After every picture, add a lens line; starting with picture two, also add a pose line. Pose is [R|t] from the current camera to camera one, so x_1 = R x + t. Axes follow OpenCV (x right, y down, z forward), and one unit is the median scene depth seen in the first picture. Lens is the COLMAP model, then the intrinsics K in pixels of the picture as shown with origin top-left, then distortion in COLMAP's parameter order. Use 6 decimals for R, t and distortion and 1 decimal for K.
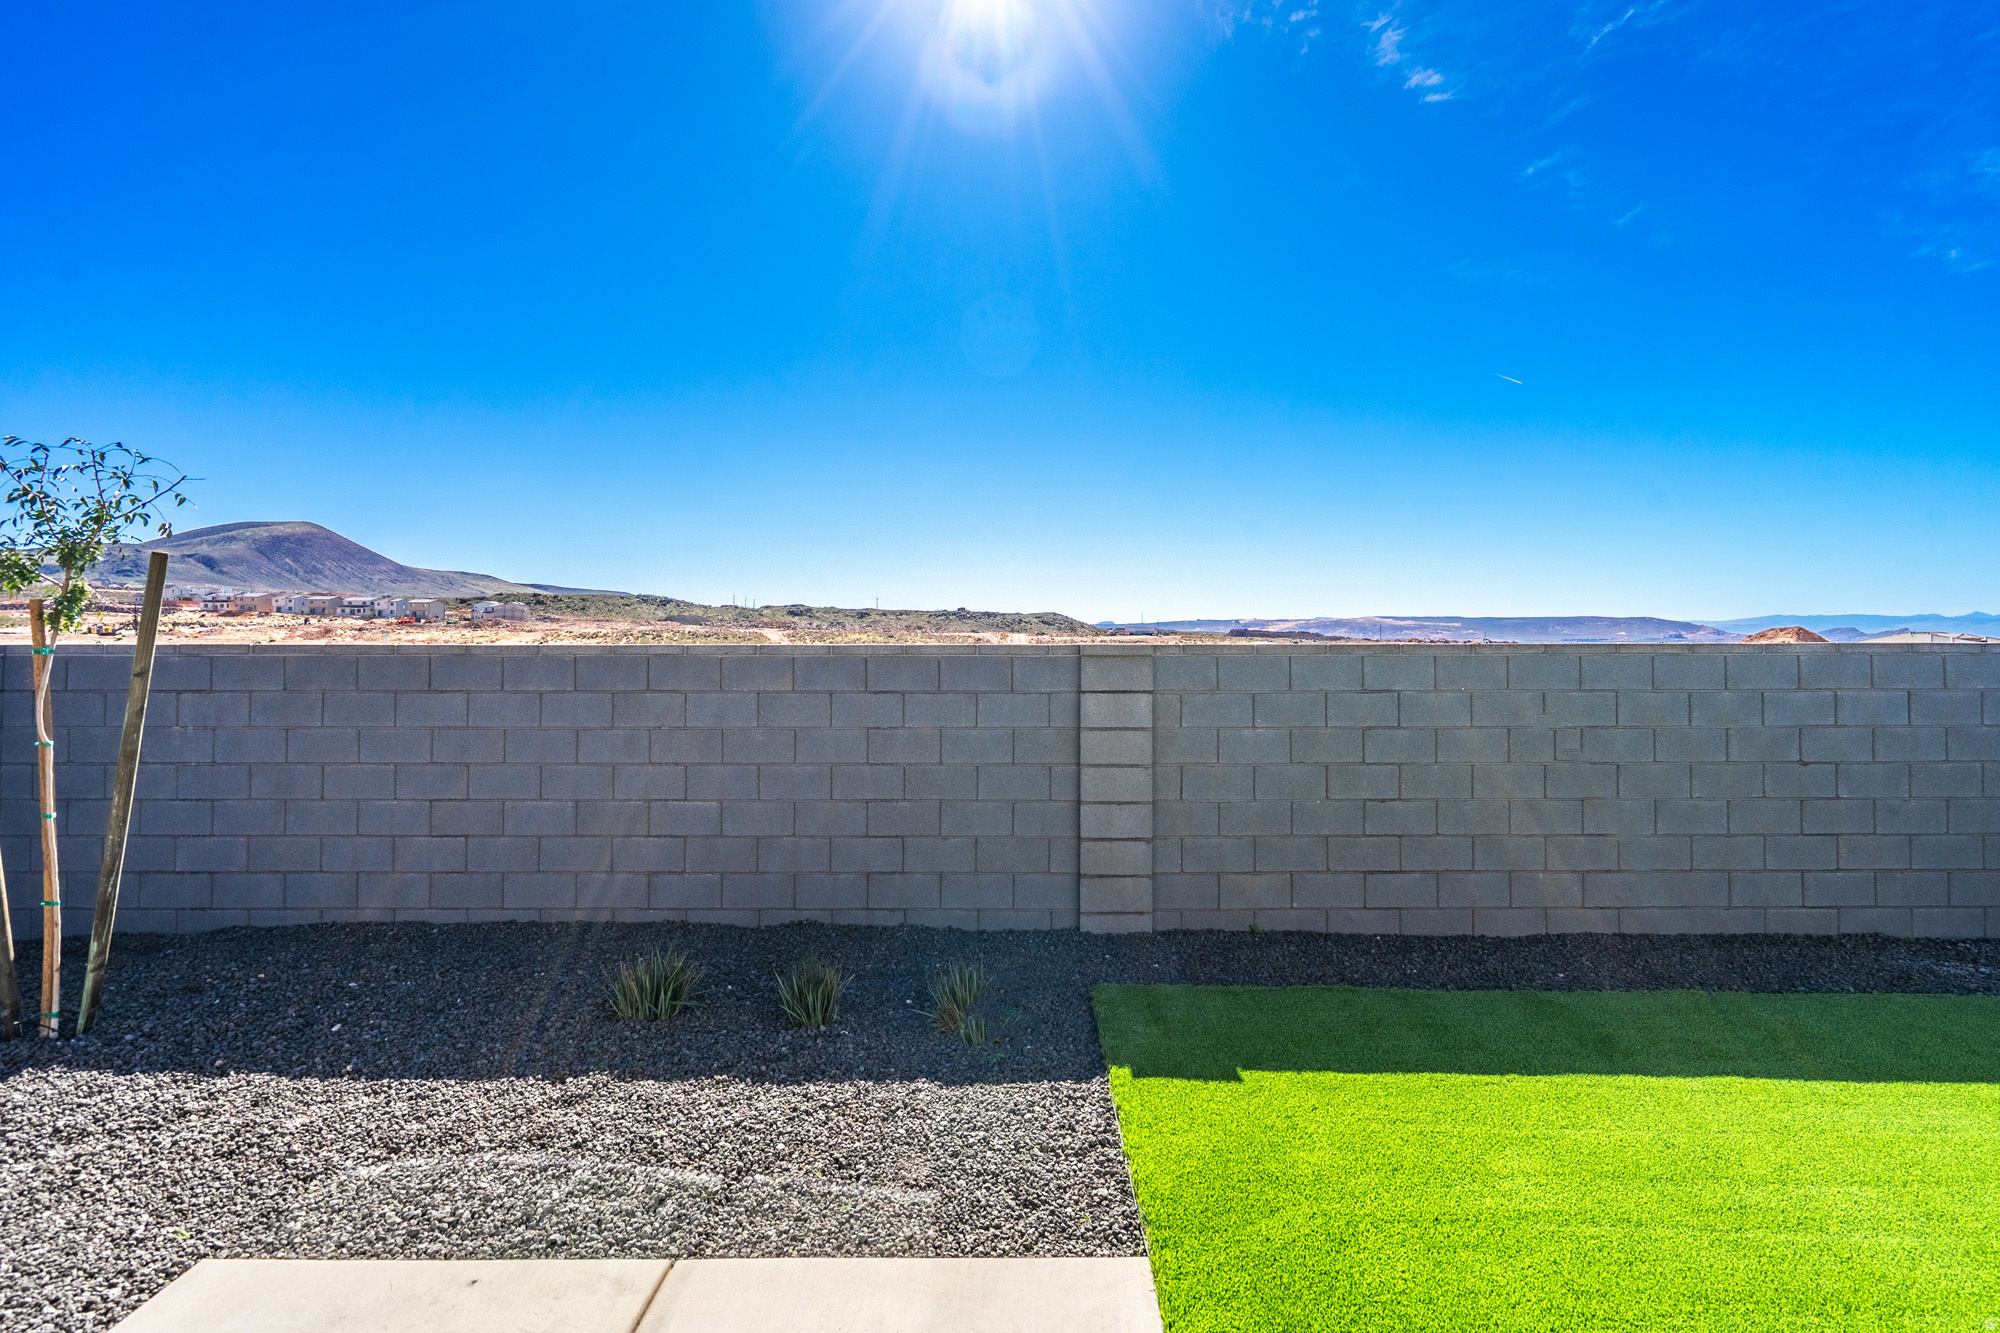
lens RADIAL K [[956.9, 0, 1000.0], [0, 956.9, 672.9], [0, 0, 1]] dist [0.001870, -0.000151]
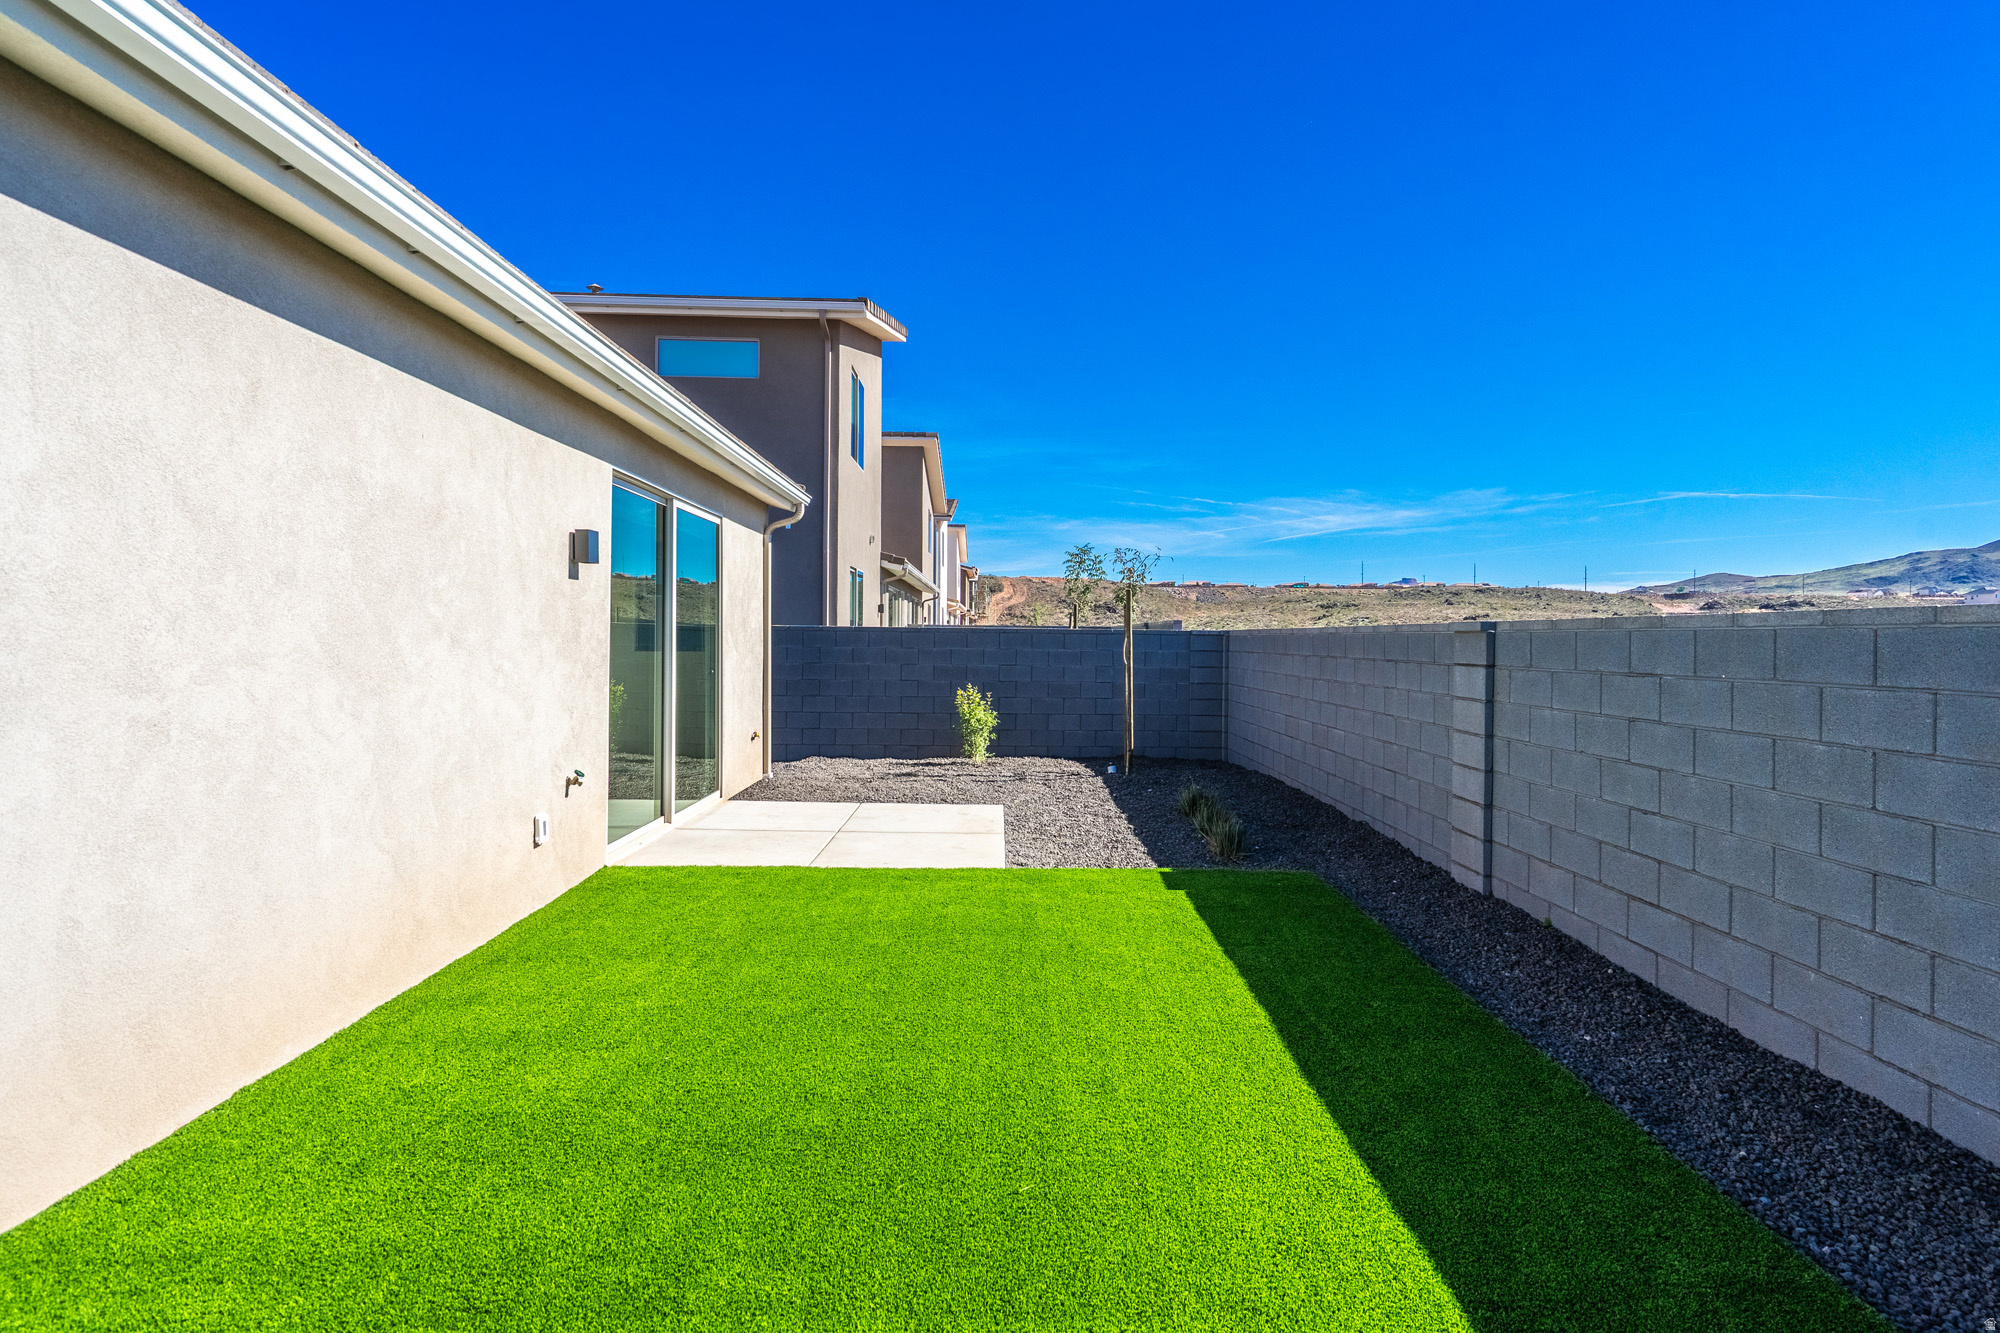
lens RADIAL K [[956.9, 0, 1001.3], [0, 956.9, 658.0], [0, 0, 1]] dist [0.001870, -0.000151]
pose [[0.004963, 0.022846, -0.999727, 1.190681], [0.006527, 0.999717, 0.022878, -0.016446], [0.999966, -0.006639, 0.004812, 0.462108]]
